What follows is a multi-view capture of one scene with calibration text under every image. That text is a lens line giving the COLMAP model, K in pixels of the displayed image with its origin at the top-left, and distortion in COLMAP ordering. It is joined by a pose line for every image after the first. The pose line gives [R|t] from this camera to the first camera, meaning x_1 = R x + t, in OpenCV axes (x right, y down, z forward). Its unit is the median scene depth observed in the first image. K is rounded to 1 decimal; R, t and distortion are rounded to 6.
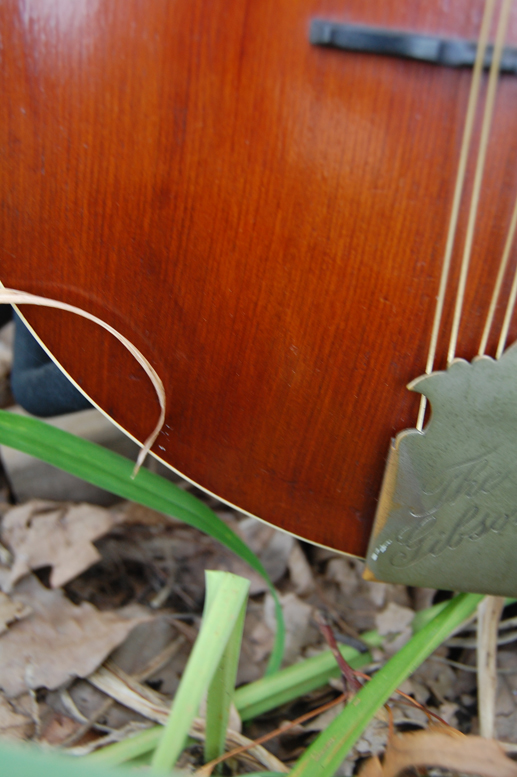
lens RADIAL K [[887.3, 0, 257.4], [0, 887.3, 391.8], [0, 0, 1]] dist [-0.051876, 0.000000]
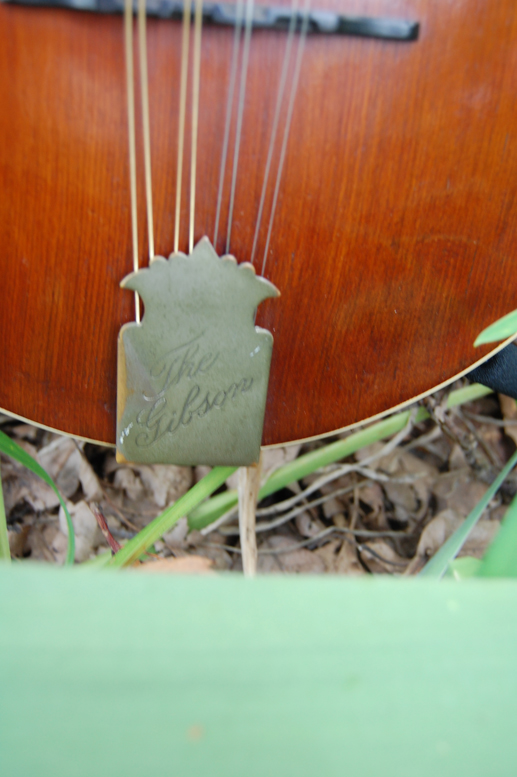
lens RADIAL K [[887.3, 0, 257.6], [0, 887.3, 383.7], [0, 0, 1]] dist [-0.051876, 0.000000]
pose [[0.989018, -0.081399, 0.123362, 0.184429], [0.082792, 0.996548, -0.006198, 0.143787], [-0.122432, 0.016343, 0.992342, -0.205981]]
